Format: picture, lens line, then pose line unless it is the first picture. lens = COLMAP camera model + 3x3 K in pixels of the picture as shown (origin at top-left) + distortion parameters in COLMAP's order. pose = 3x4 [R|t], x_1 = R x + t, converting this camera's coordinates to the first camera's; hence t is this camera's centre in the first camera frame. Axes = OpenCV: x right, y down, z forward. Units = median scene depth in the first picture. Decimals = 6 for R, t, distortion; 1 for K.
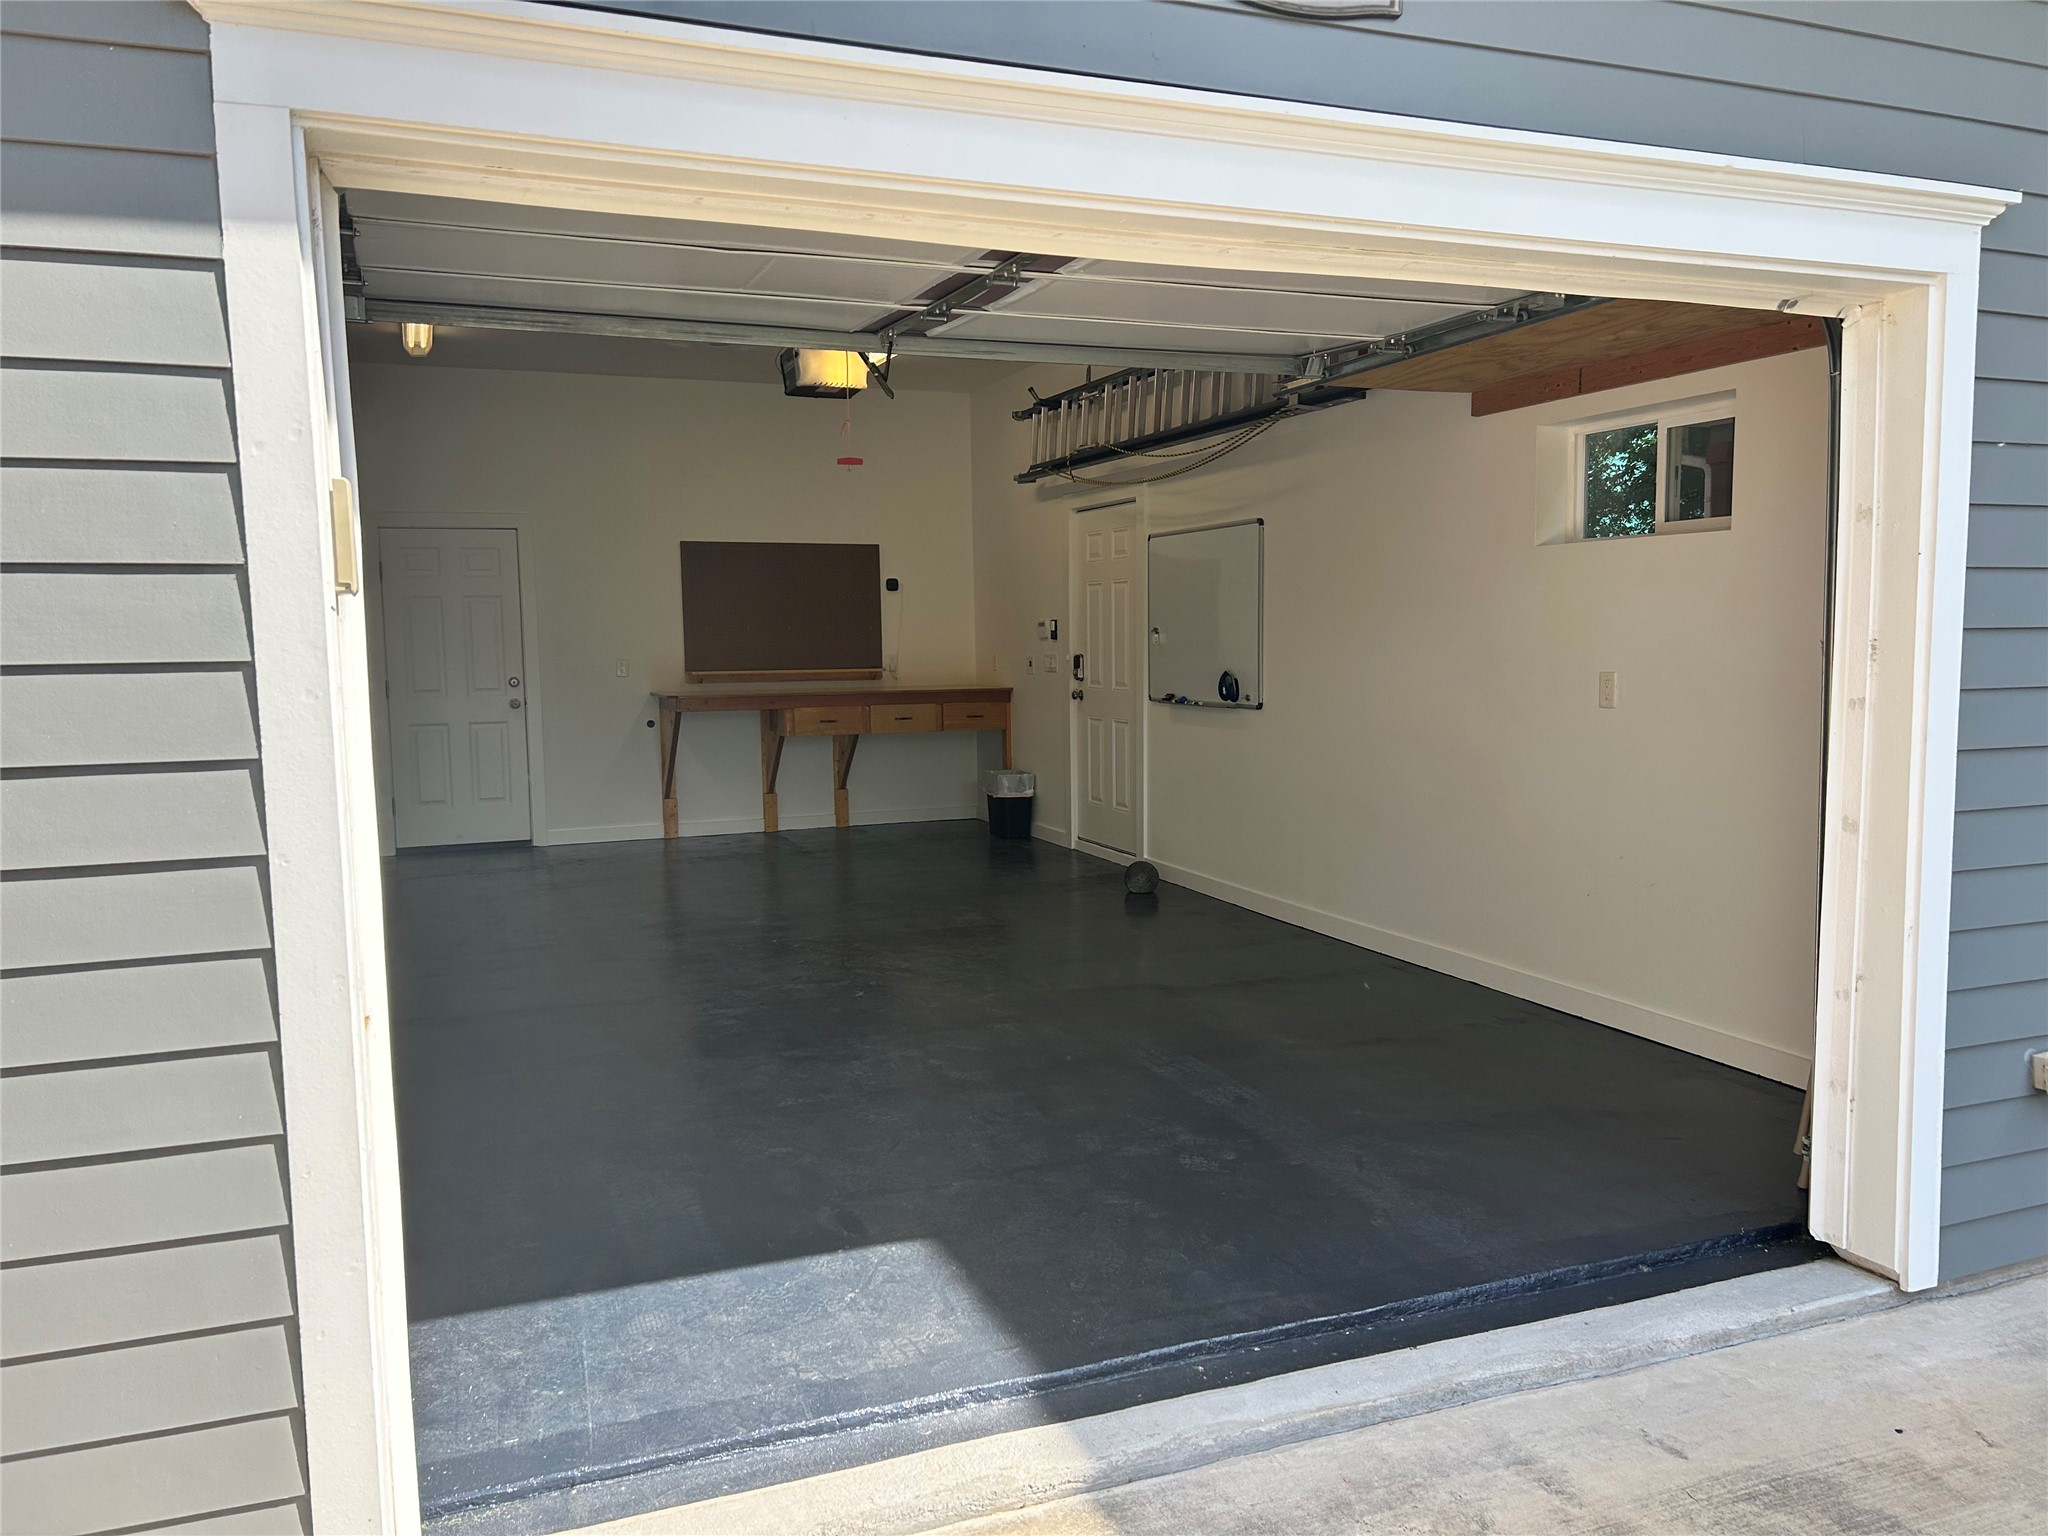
lens RADIAL K [[1546.9, 0, 1024.0], [0, 1546.9, 768.0], [0, 0, 1]] dist [0.086926, -0.095669]
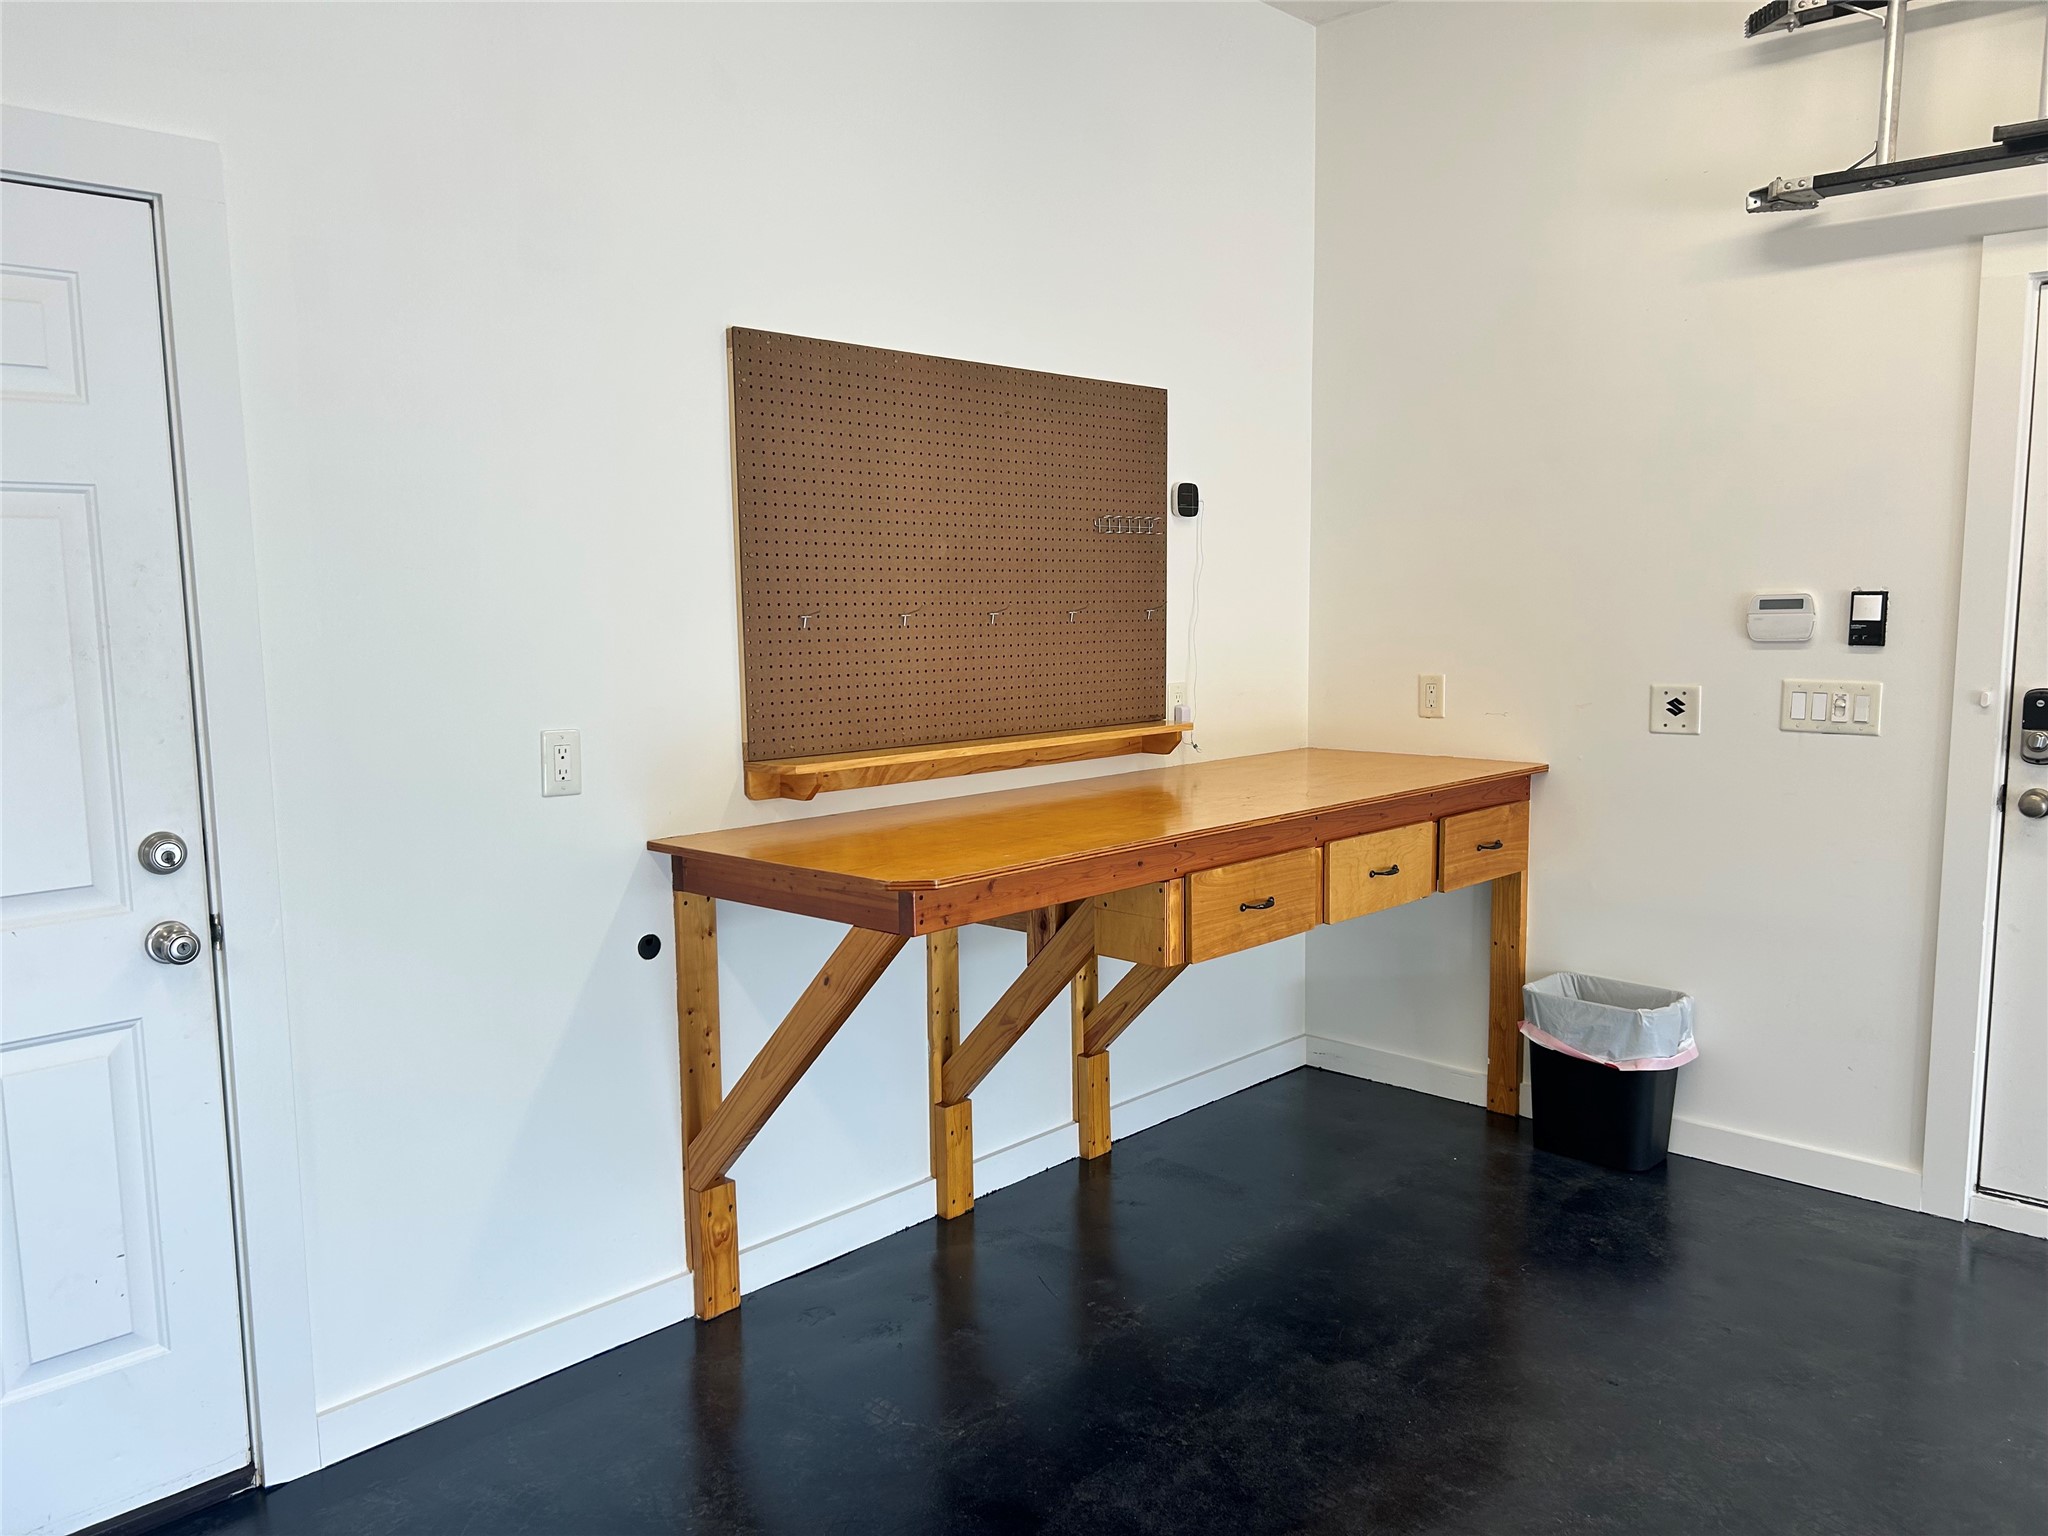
lens RADIAL K [[1523.3, 0, 999.6], [0, 1523.3, 767.6], [0, 0, 1]] dist [0.121120, -0.174391]
pose [[0.904578, -0.045795, 0.423841, -0.357744], [0.036259, 0.998876, 0.030540, -0.081338], [-0.424763, -0.012258, 0.905221, 0.839960]]
